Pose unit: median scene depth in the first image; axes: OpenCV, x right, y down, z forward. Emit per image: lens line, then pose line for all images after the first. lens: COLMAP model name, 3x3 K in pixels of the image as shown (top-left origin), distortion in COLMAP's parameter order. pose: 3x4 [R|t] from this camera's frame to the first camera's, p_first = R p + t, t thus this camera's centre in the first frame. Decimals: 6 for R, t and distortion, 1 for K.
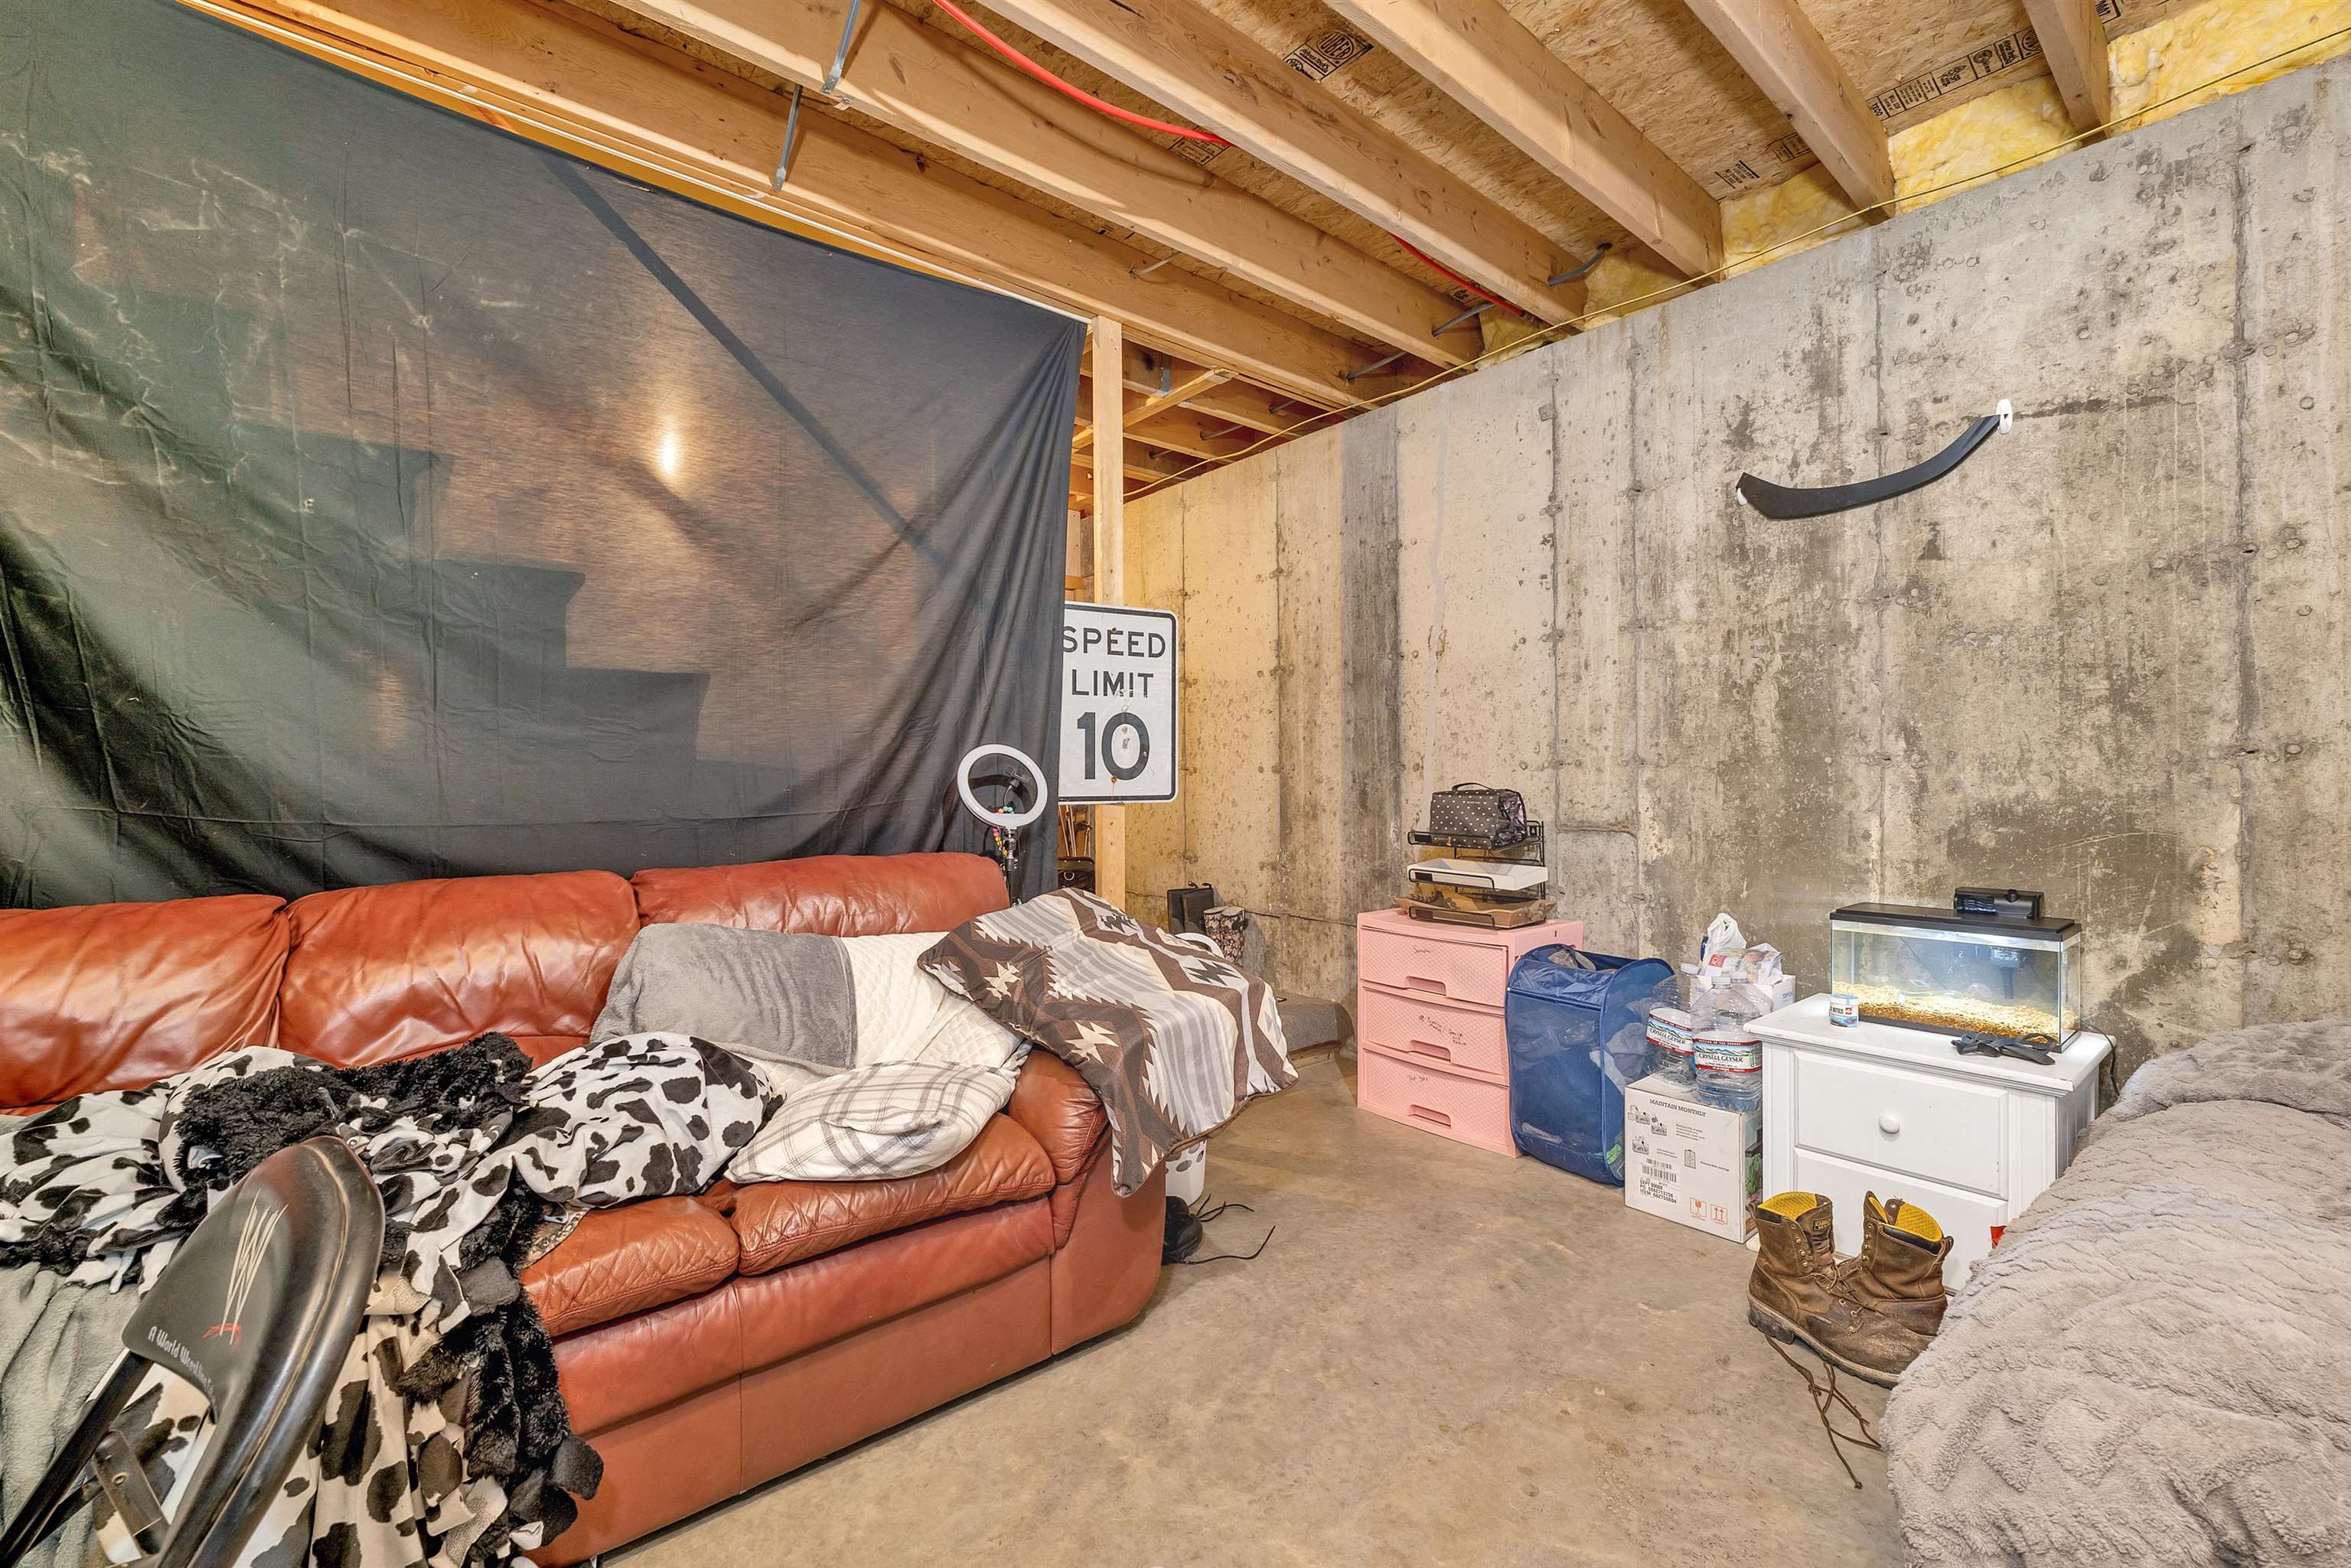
lens RADIAL K [[965.1, 0, 1175.2], [0, 965.1, 784.0], [0, 0, 1]] dist [0.000313, 0.000326]
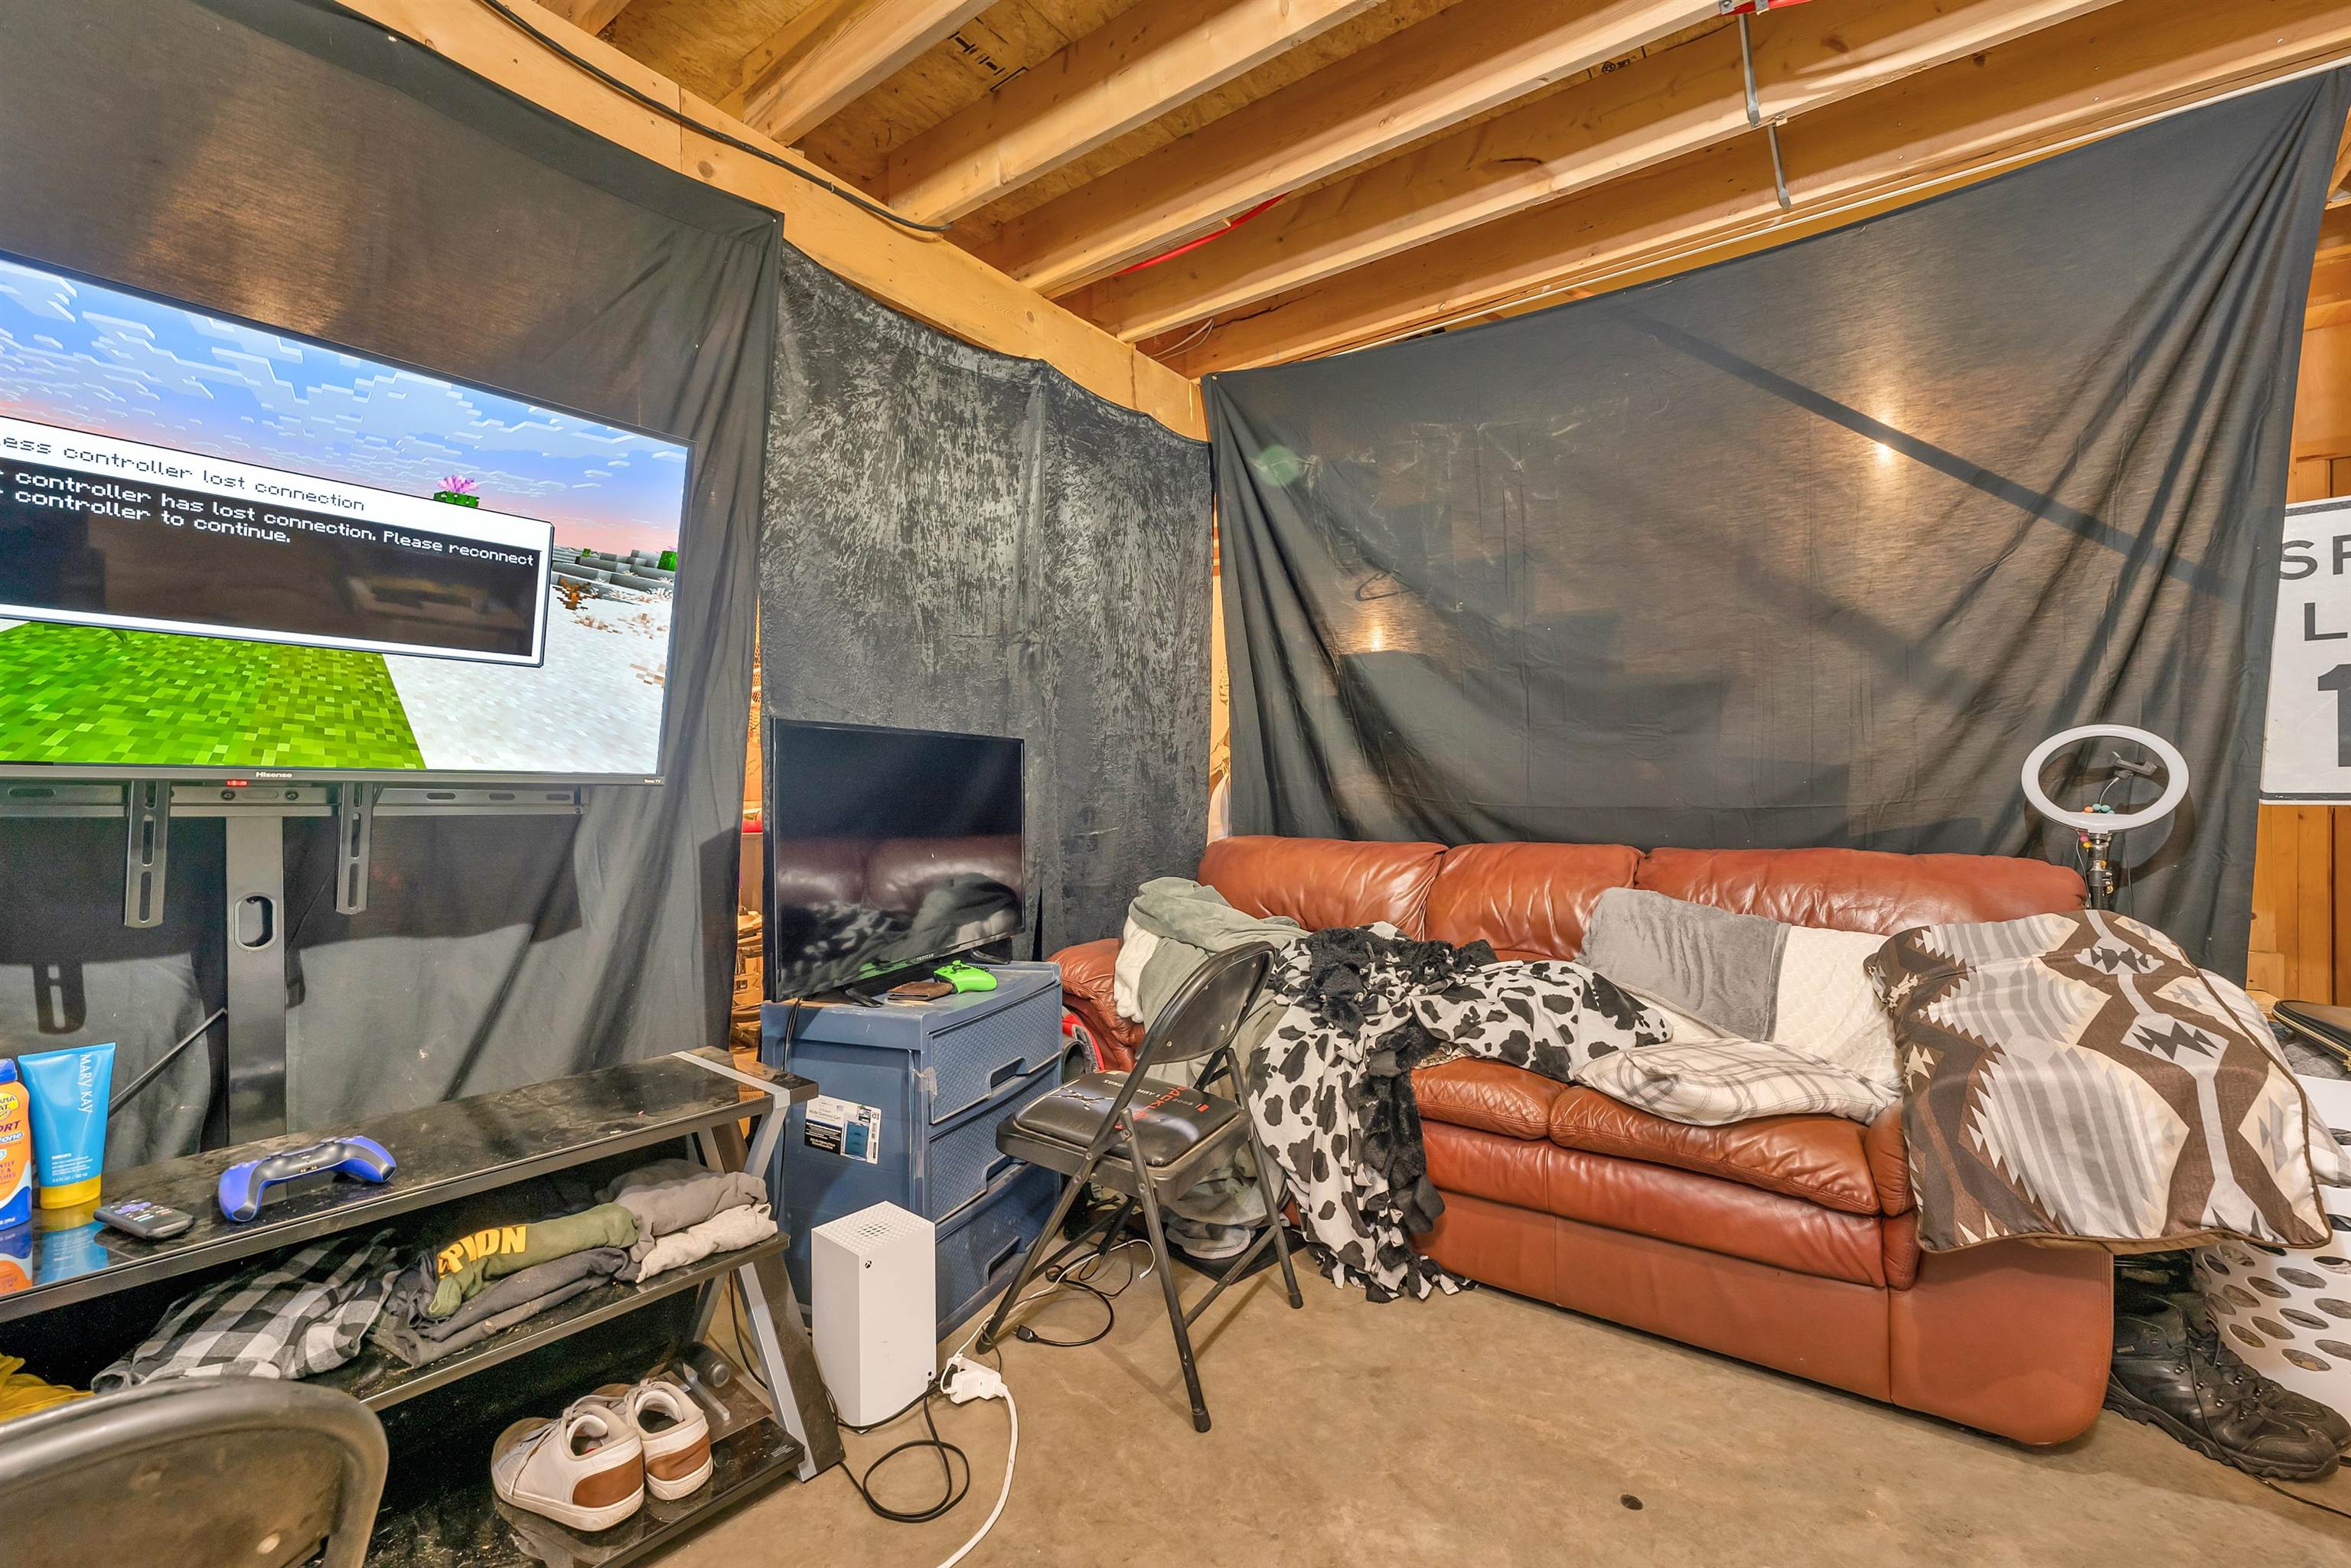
lens RADIAL K [[965.1, 0, 1174.8], [0, 965.1, 784.6], [0, 0, 1]] dist [0.000313, 0.000326]
pose [[0.262455, 0.004737, -0.964933, 0.596277], [0.005167, 0.999967, 0.006315, -0.001807], [0.964930, -0.006643, 0.262422, 0.115998]]
